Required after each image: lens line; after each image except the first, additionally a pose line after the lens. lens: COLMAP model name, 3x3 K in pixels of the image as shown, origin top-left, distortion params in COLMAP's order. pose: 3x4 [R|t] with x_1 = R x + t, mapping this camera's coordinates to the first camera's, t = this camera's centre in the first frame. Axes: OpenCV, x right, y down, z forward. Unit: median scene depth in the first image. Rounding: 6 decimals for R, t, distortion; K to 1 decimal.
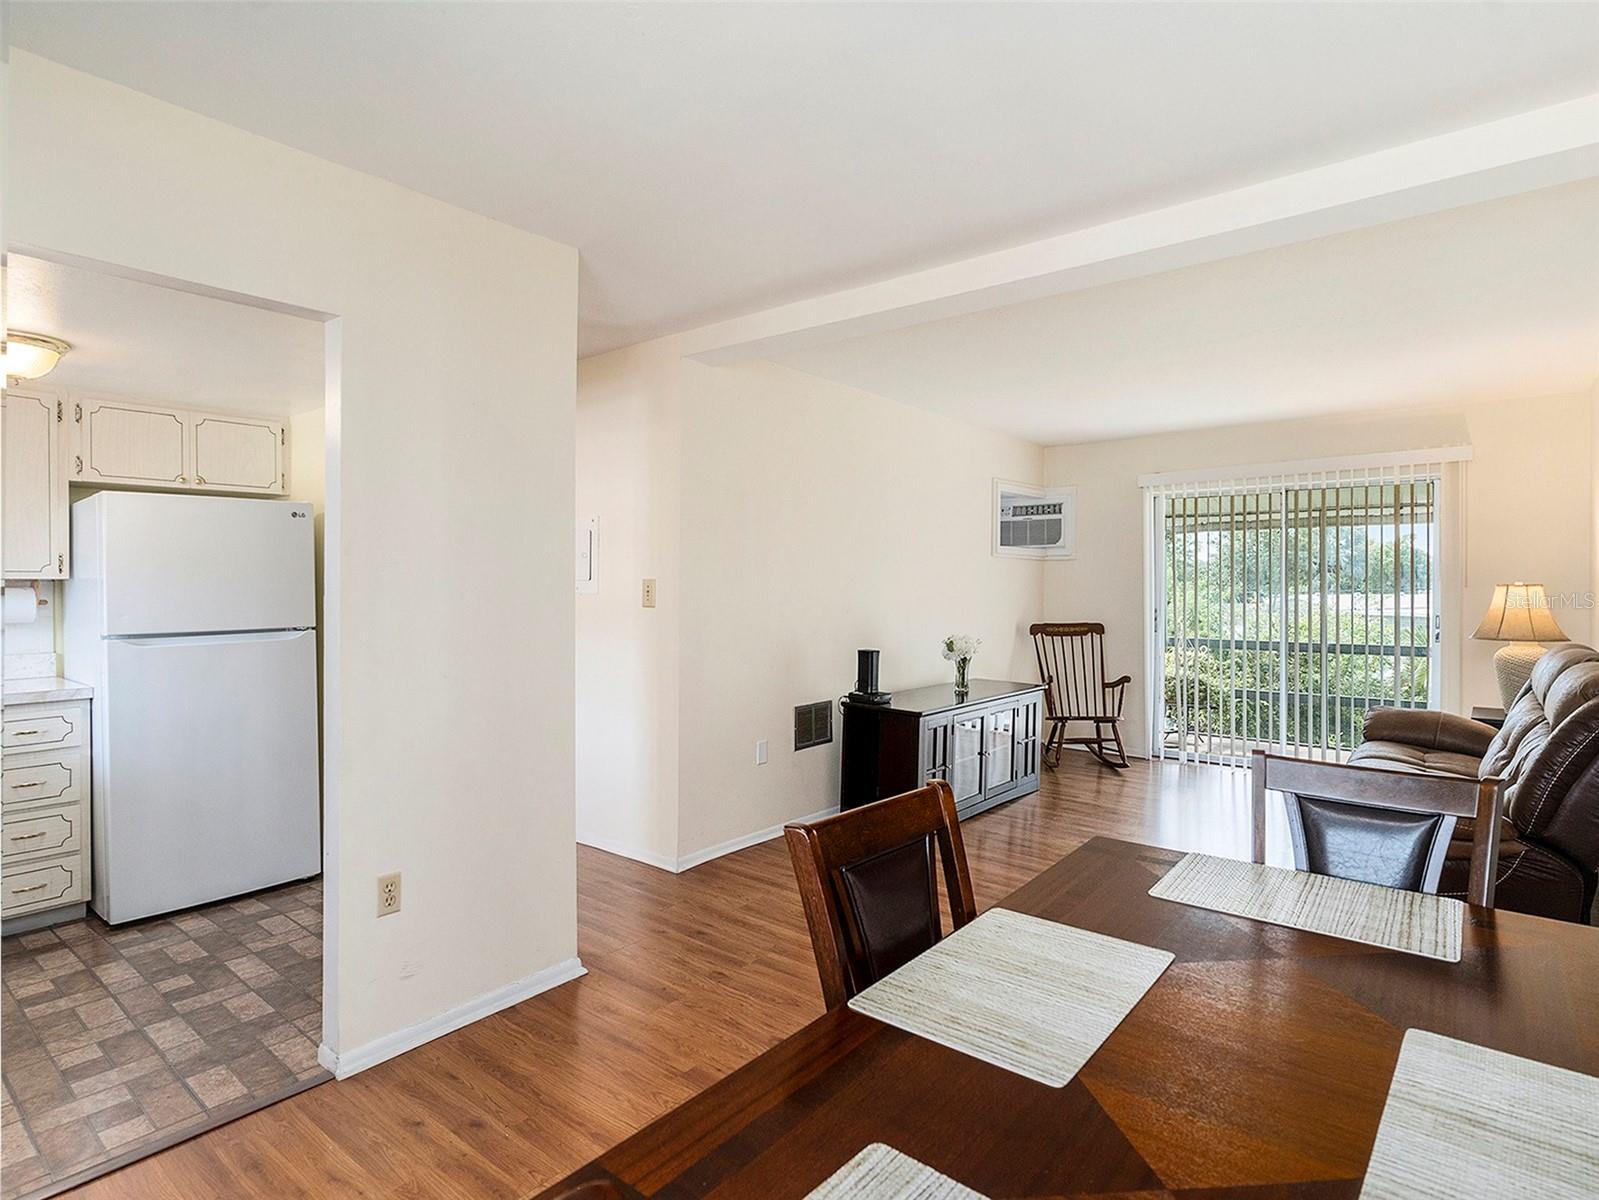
lens RADIAL K [[873.5, 0, 812.2], [0, 873.5, 582.0], [0, 0, 1]] dist [-0.002393, -0.001558]
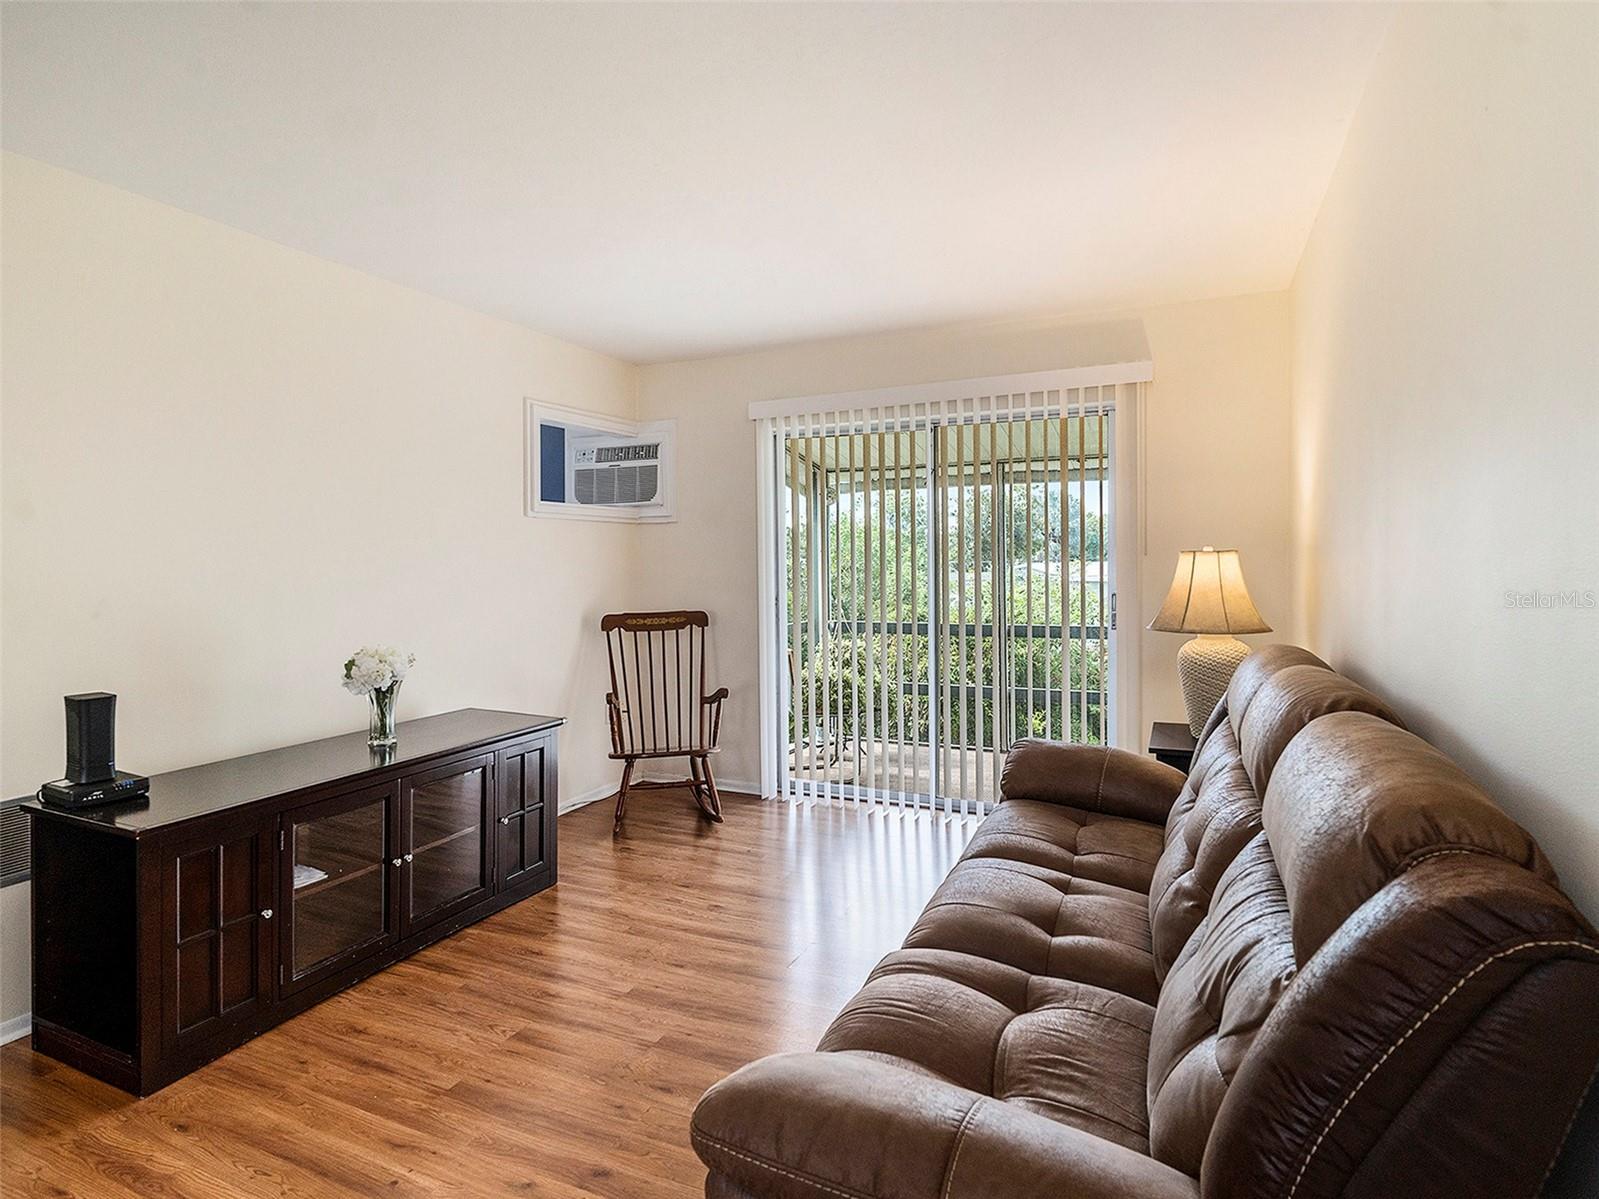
lens RADIAL K [[873.5, 0, 803.8], [0, 873.5, 573.0], [0, 0, 1]] dist [-0.002393, -0.001558]
pose [[0.967887, -0.015221, 0.250924, 0.237240], [0.010350, 0.999732, 0.020724, 0.002123], [-0.251173, -0.017462, 0.967785, 0.298044]]
